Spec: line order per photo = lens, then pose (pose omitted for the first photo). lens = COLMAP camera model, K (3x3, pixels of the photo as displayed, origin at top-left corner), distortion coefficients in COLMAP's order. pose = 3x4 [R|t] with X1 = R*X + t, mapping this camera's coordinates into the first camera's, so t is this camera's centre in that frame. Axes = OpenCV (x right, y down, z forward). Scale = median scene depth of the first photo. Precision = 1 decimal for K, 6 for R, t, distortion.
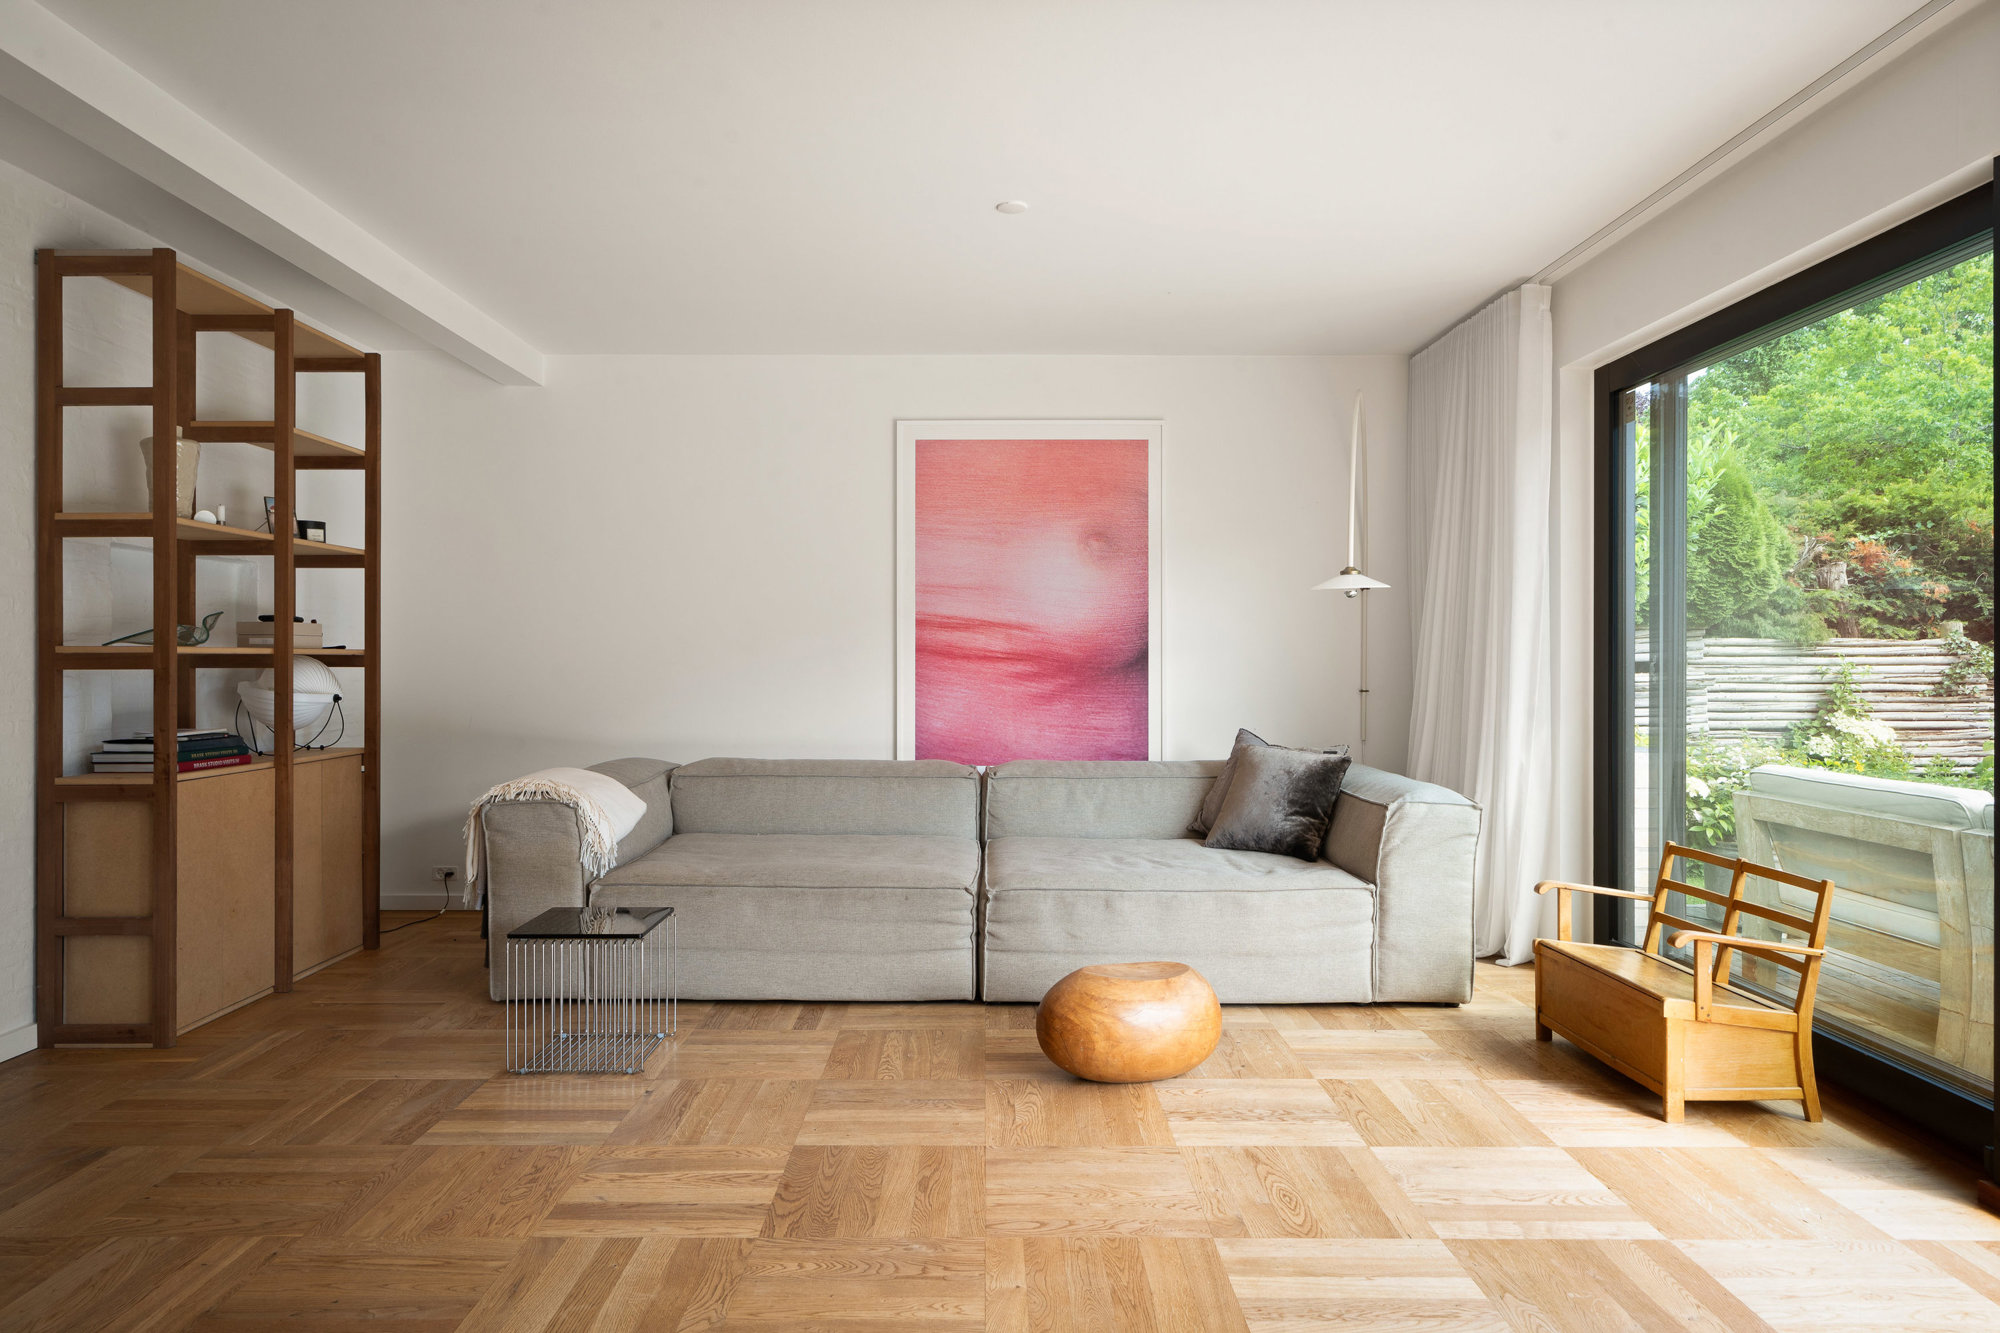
lens RADIAL K [[1190.7, 0, 994.9], [0, 1190.7, 647.7], [0, 0, 1]] dist [-0.008213, -0.000110]
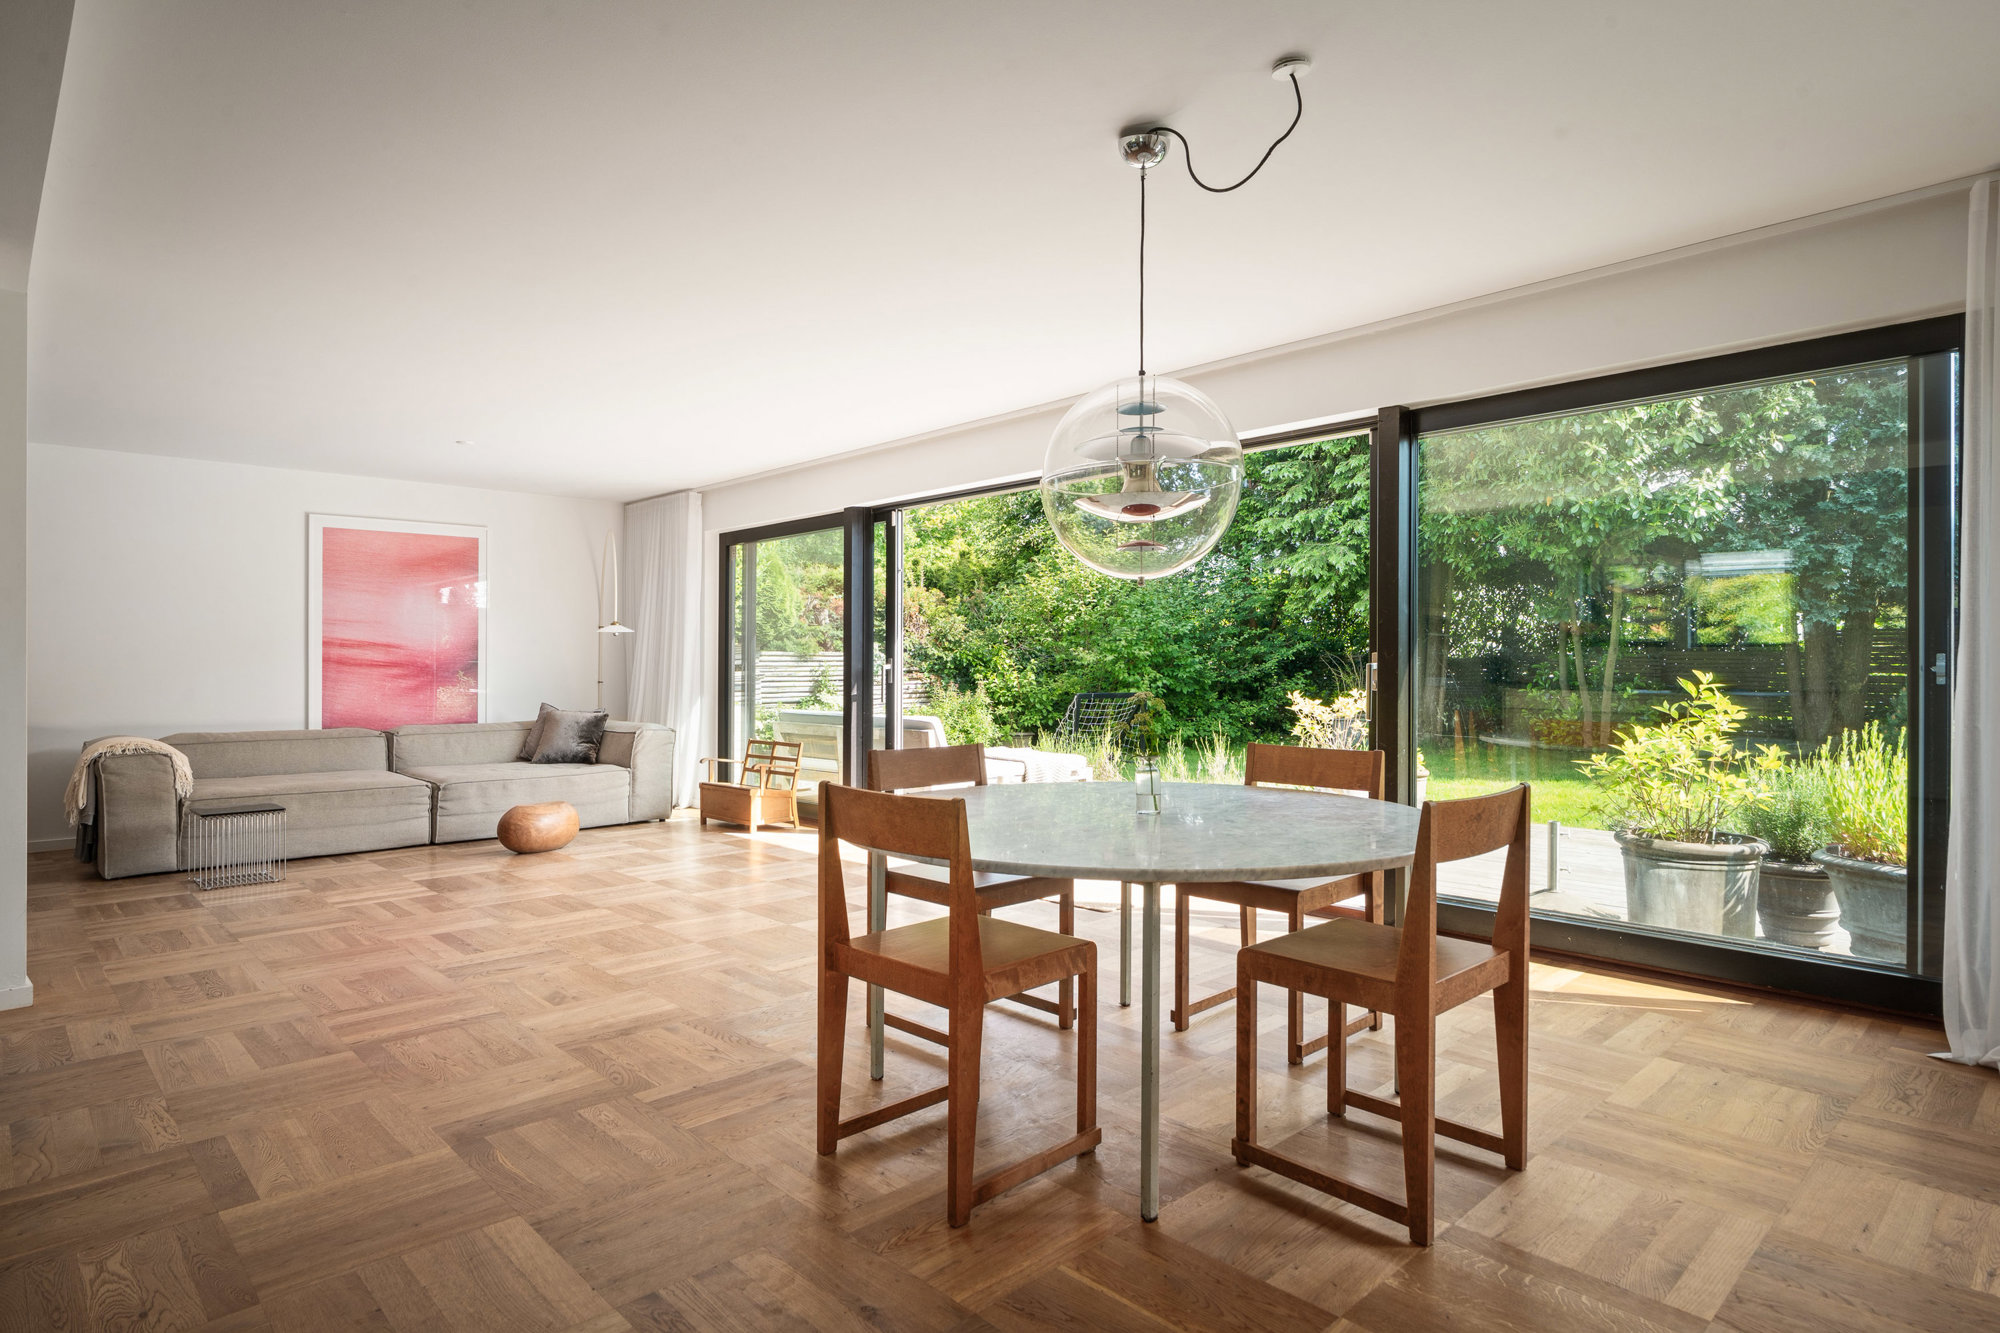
lens RADIAL K [[1084.1, 0, 998.9], [0, 1084.1, 655.8], [0, 0, 1]] dist [-0.003864, 0.000164]
pose [[0.724259, 0.001074, 0.689528, -0.470672], [-0.003245, 0.999993, 0.001851, -0.011223], [-0.689521, -0.003578, 0.724257, -0.760009]]
